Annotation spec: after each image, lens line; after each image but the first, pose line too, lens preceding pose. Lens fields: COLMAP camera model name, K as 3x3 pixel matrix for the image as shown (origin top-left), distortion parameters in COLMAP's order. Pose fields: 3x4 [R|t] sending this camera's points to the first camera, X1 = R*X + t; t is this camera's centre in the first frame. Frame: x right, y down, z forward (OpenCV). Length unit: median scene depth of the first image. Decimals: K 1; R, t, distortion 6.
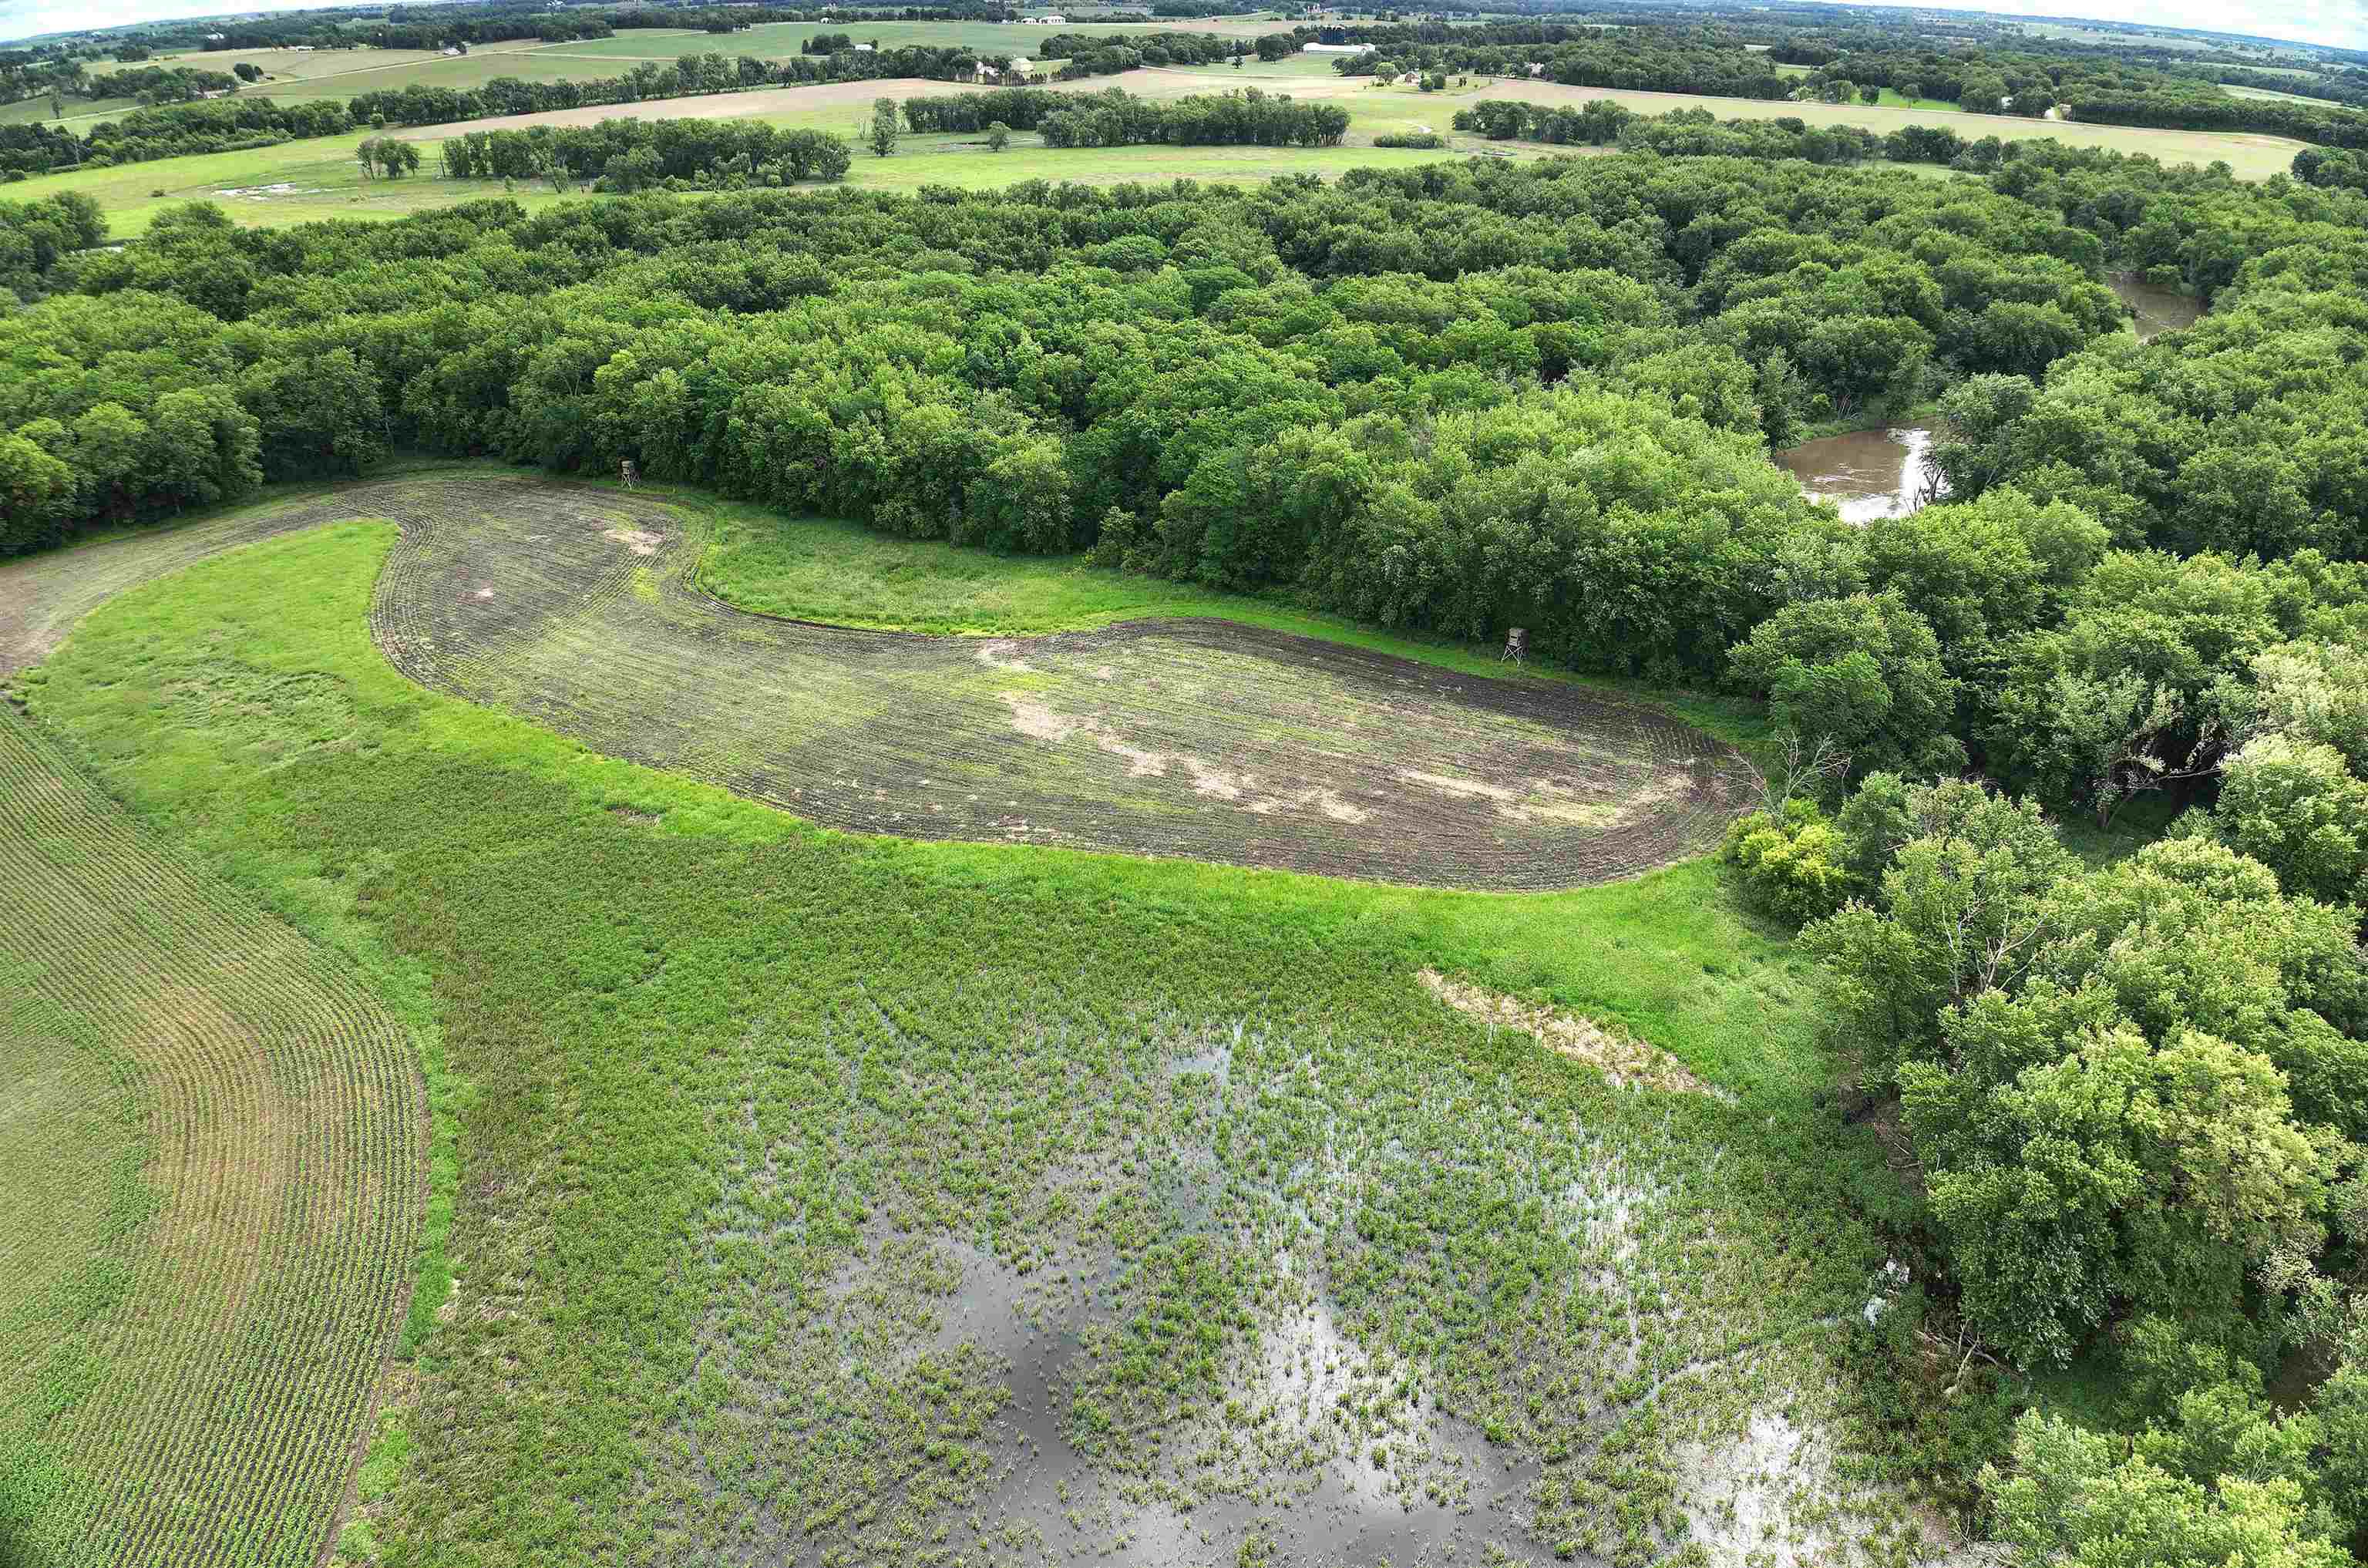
lens RADIAL K [[1684.7, 0, 1184.0], [0, 1684.7, 784.0], [0, 0, 1]] dist [-0.096702, -0.018906]
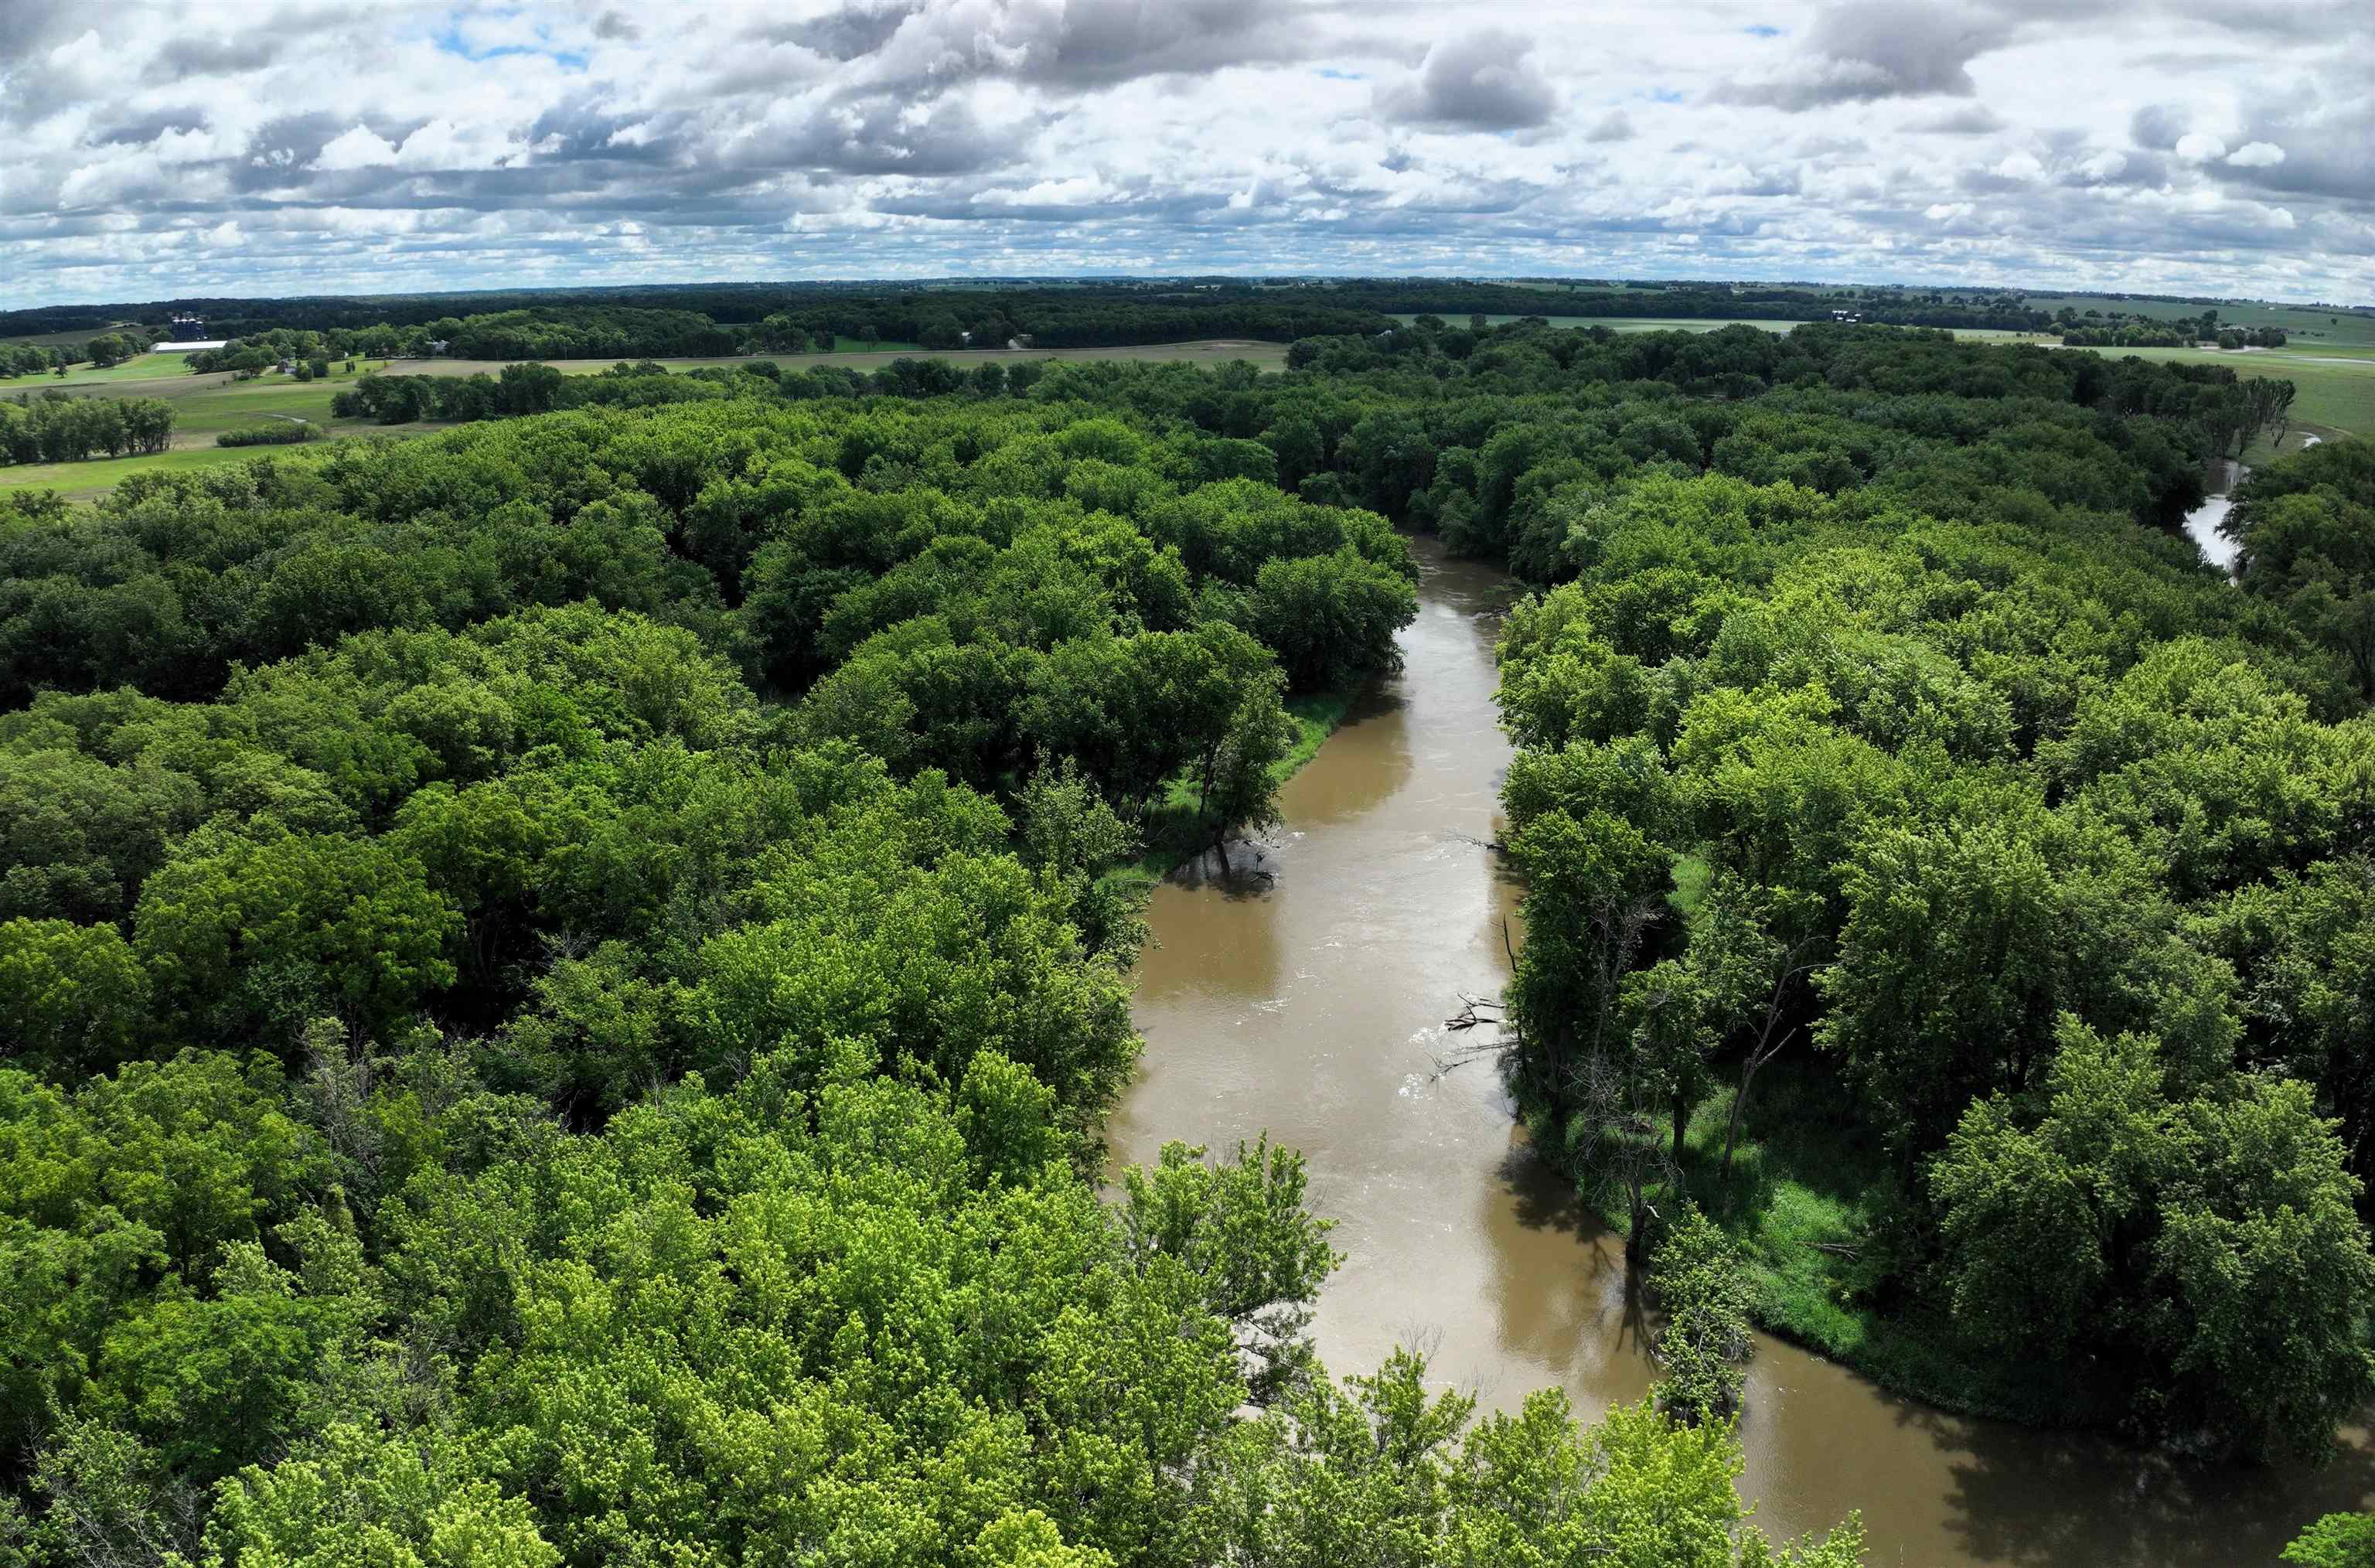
lens RADIAL K [[1689.7, 0, 1187.5], [0, 1689.7, 784.0], [0, 0, 1]] dist [-0.096702, -0.018906]
pose [[0.823898, -0.173095, 0.539658, 0.166947], [0.256680, 0.962925, -0.083017, -0.225821], [-0.505280, 0.206916, 0.837781, 0.666200]]
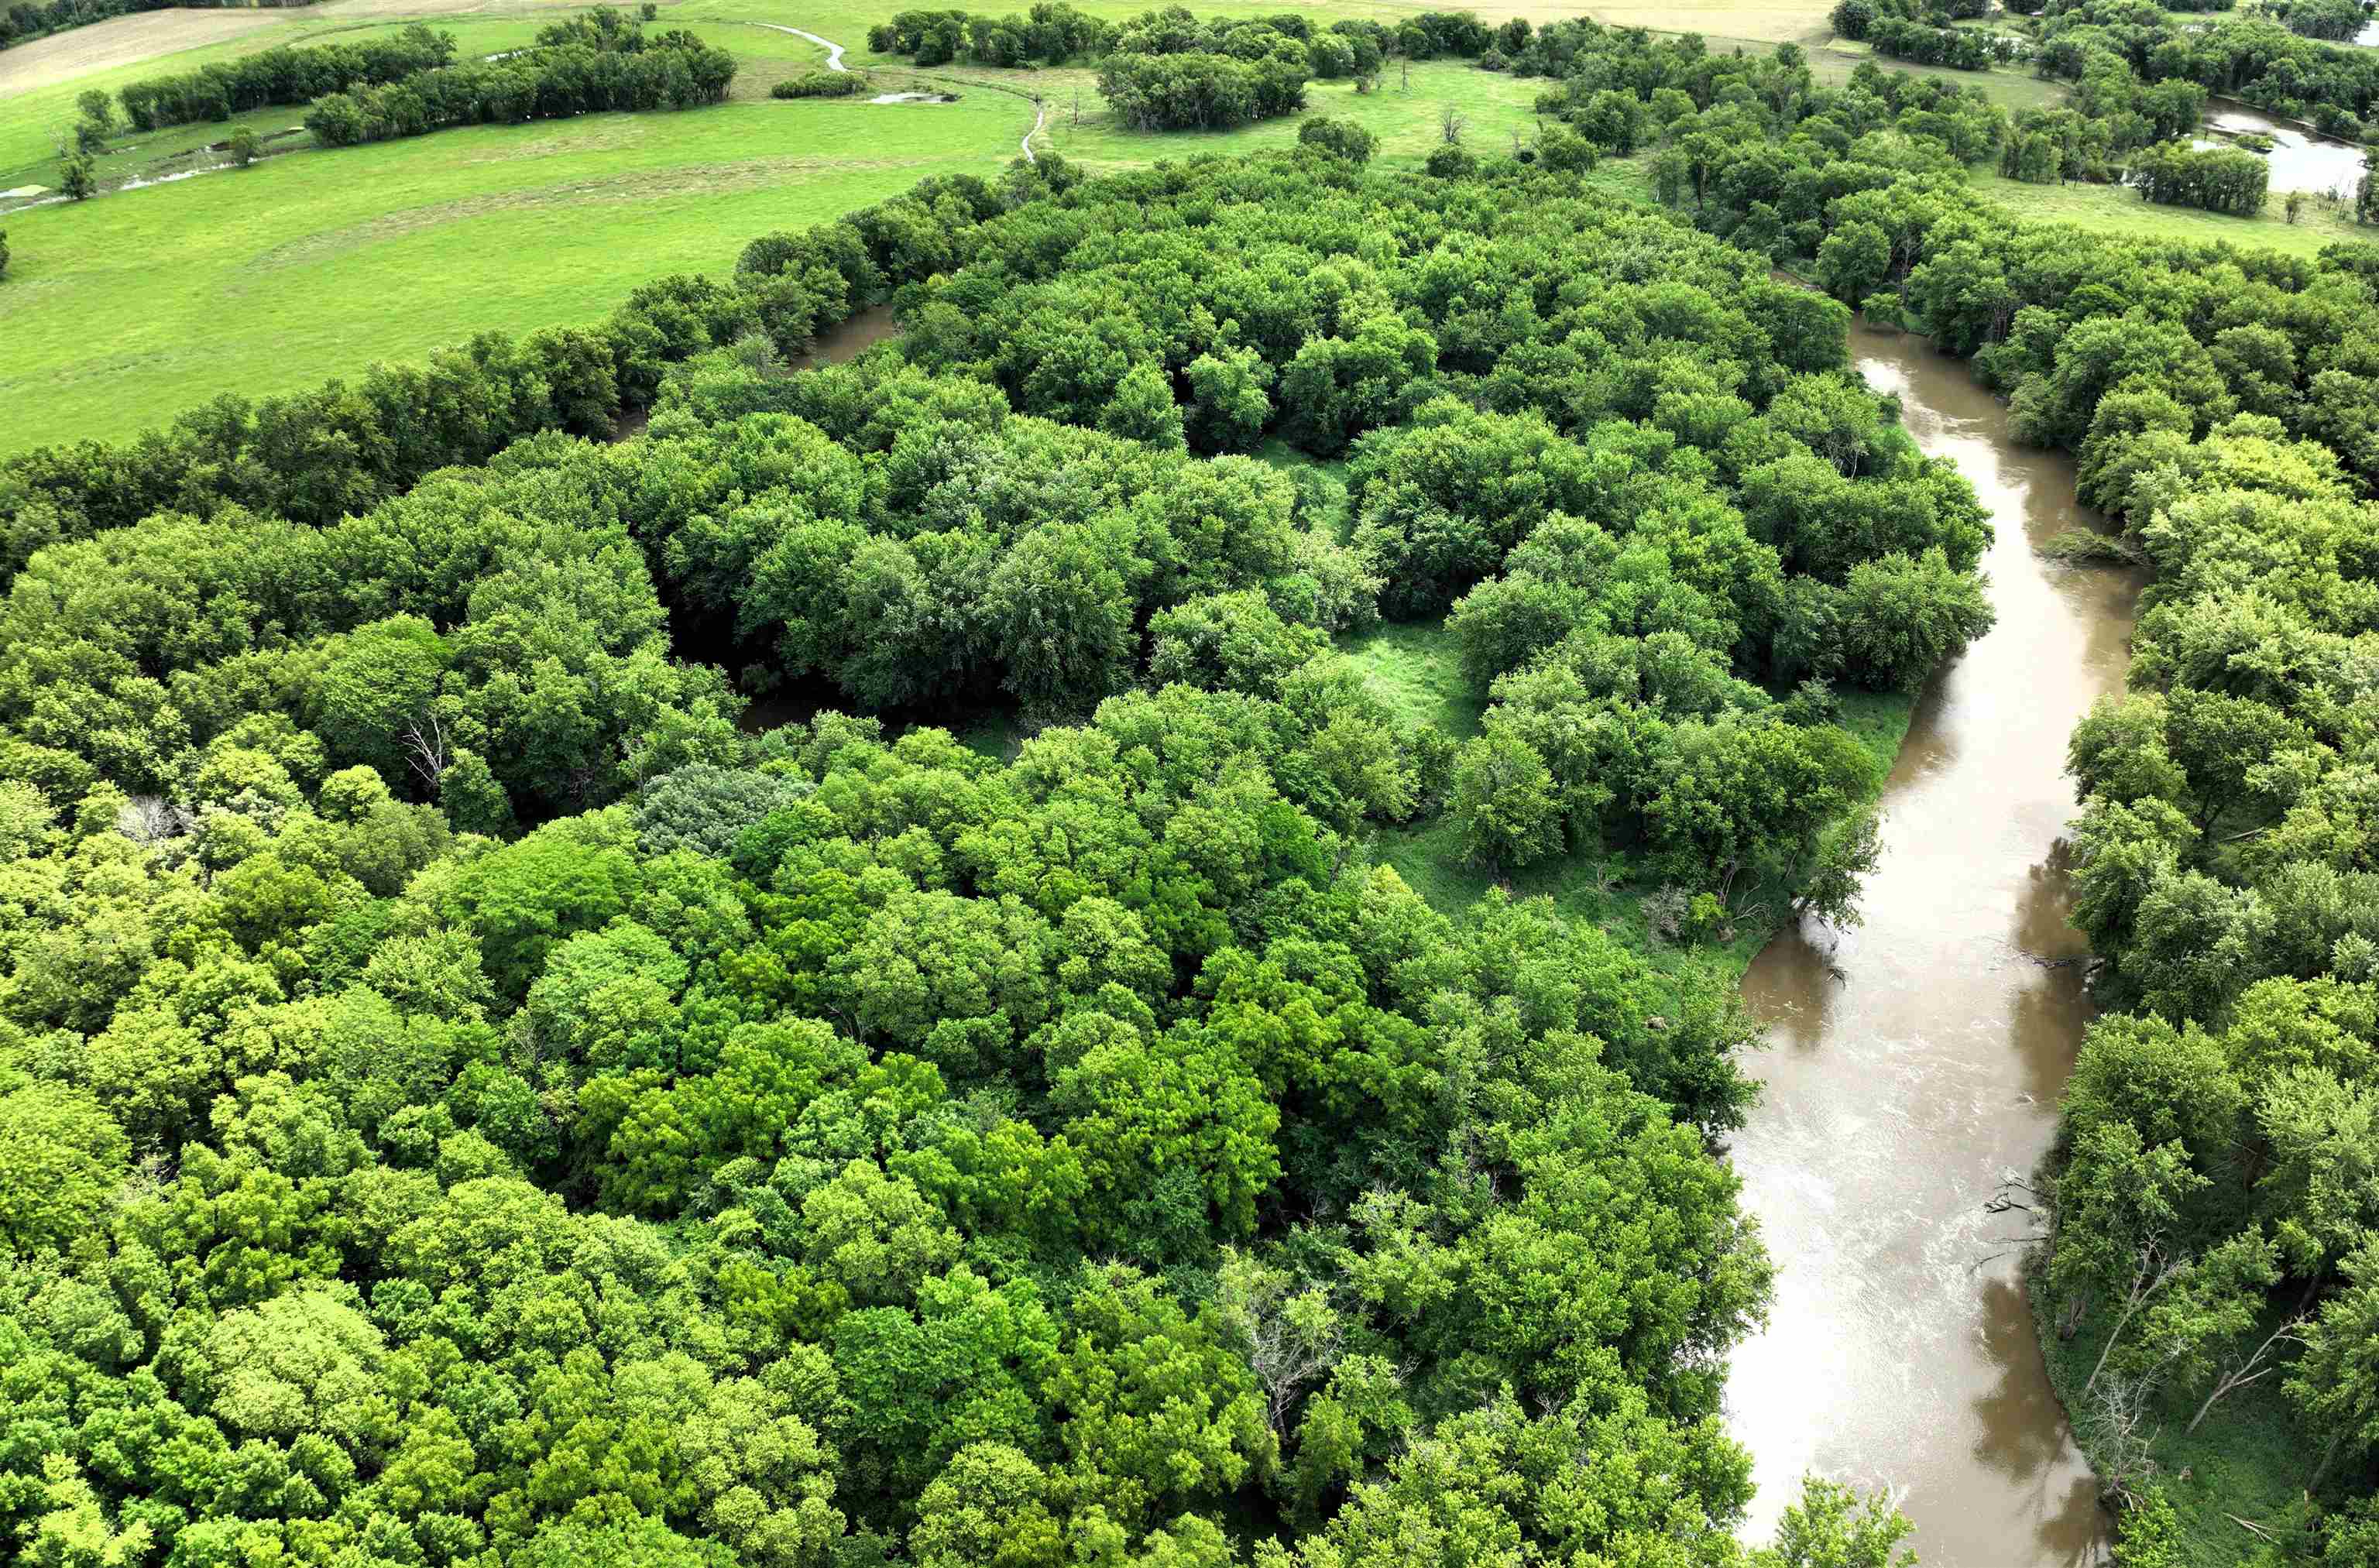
lens RADIAL K [[1692.4, 0, 1189.5], [0, 1692.4, 784.0], [0, 0, 1]] dist [-0.096702, -0.018906]
pose [[0.943400, -0.178380, 0.279603, 0.079969], [0.147850, 0.980836, 0.126892, -0.429005], [-0.296879, -0.078371, 0.951694, 0.594091]]
